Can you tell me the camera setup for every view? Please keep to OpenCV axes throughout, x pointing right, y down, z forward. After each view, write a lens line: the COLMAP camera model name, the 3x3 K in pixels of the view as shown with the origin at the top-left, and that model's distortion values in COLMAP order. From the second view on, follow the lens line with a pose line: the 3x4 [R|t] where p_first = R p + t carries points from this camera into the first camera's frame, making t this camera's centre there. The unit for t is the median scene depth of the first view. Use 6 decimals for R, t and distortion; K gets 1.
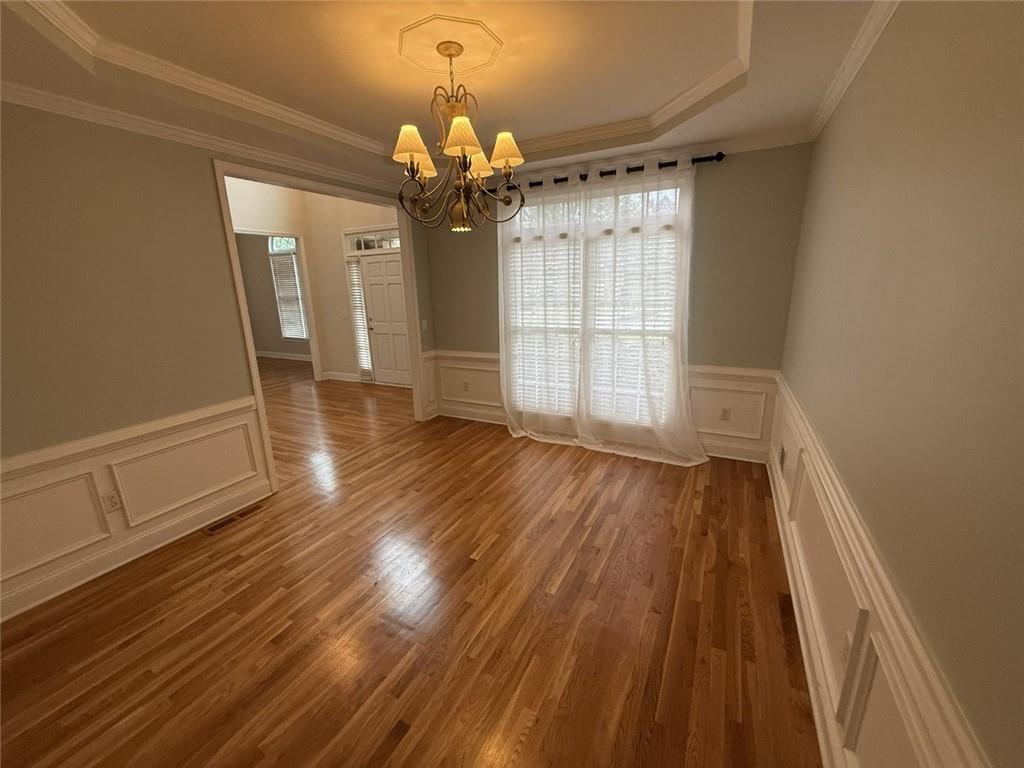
lens RADIAL K [[406.8, 0, 507.8], [0, 406.8, 383.9], [0, 0, 1]] dist [0.001576, -0.000255]
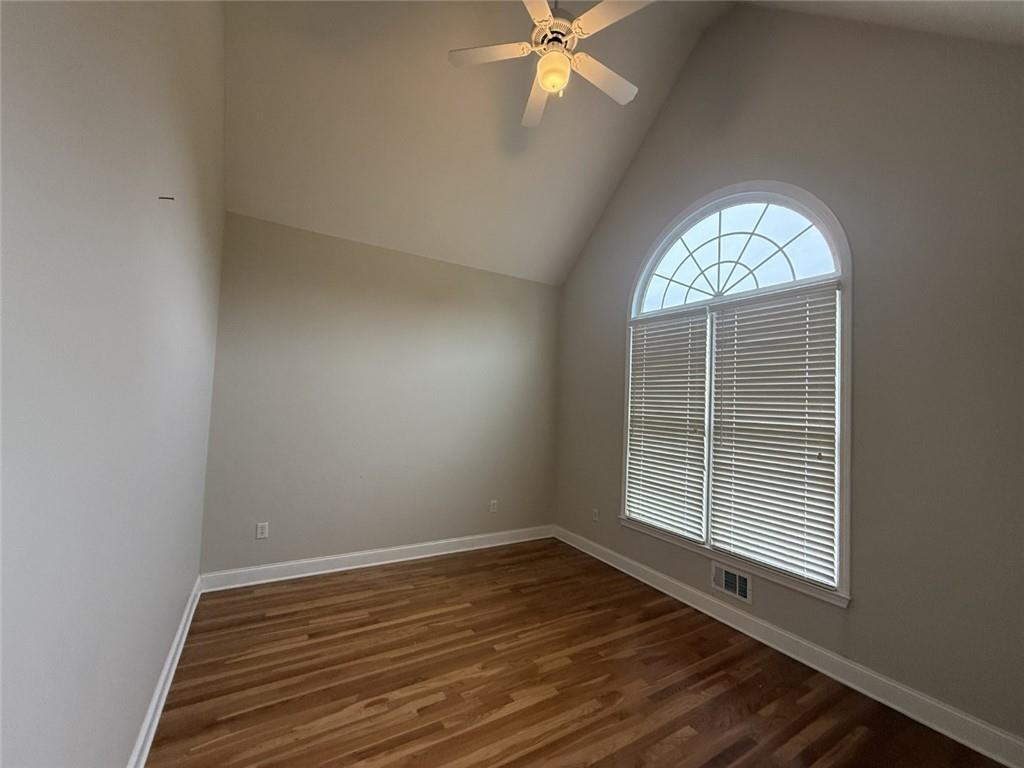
lens RADIAL K [[406.8, 0, 507.8], [0, 406.8, 383.9], [0, 0, 1]] dist [0.001576, -0.000255]
pose [[0.853910, 0.039453, -0.518923, -0.615794], [-0.192137, 0.950577, -0.243900, -0.161322], [0.483654, 0.307973, 0.819288, 0.782311]]
